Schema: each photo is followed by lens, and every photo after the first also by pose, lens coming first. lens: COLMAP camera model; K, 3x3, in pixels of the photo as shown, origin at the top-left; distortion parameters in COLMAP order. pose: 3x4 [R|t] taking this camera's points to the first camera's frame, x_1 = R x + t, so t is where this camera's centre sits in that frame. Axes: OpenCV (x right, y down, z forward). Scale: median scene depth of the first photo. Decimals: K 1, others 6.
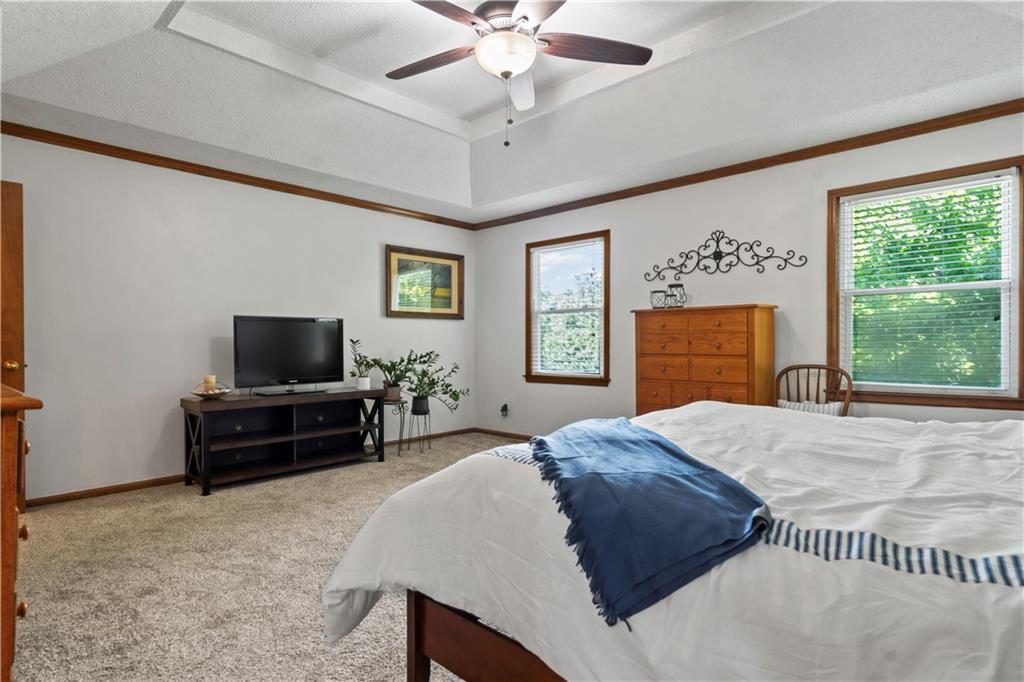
lens RADIAL K [[526.0, 0, 504.2], [0, 526.0, 344.0], [0, 0, 1]] dist [-0.000105, 0.000148]
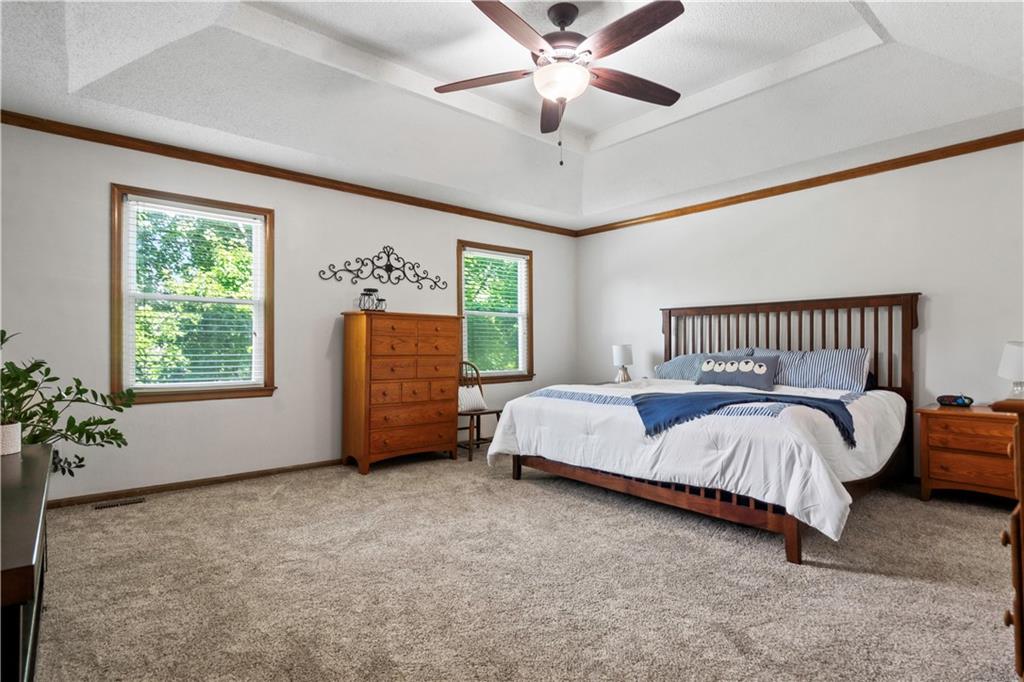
lens RADIAL K [[526.0, 0, 504.2], [0, 526.0, 343.3], [0, 0, 1]] dist [-0.000105, 0.000148]
pose [[0.118171, 0.010587, 0.992937, -0.699824], [-0.001077, 0.999944, -0.010533, 0.005735], [-0.992993, 0.000175, 0.118176, 0.627692]]
